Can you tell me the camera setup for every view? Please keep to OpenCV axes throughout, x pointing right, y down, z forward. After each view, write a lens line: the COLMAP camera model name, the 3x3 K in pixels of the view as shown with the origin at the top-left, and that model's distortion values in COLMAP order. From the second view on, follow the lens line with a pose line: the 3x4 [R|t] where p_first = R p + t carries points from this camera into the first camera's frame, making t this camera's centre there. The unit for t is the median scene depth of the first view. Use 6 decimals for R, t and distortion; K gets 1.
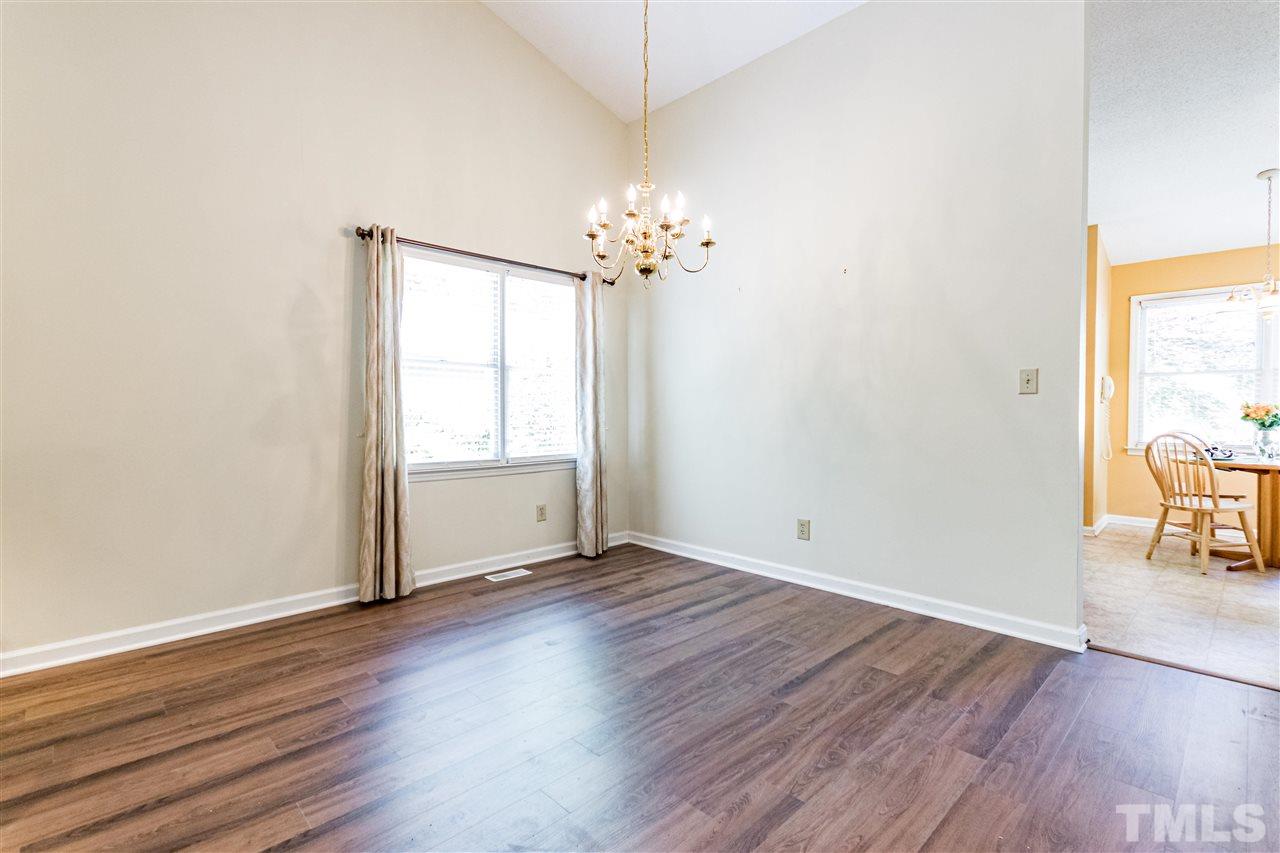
lens RADIAL K [[588.5, 0, 647.4], [0, 588.5, 421.4], [0, 0, 1]] dist [0.001168, -0.002305]
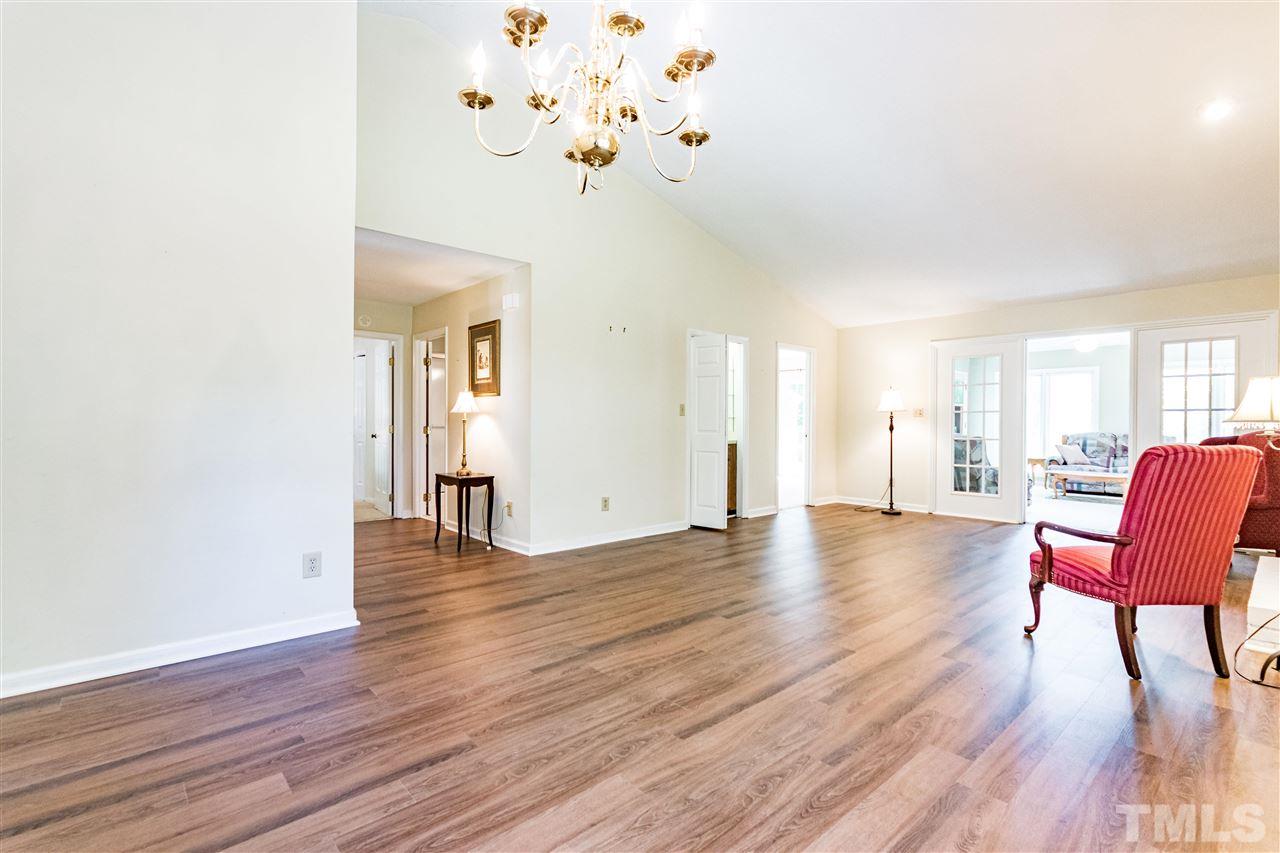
lens RADIAL K [[588.5, 0, 641.1], [0, 588.5, 420.4], [0, 0, 1]] dist [0.001168, -0.002305]
pose [[-0.998879, -0.003944, 0.047170, -0.080252], [-0.002919, 0.999759, 0.021775, -0.047751], [-0.047245, 0.021612, -0.998650, 1.889649]]
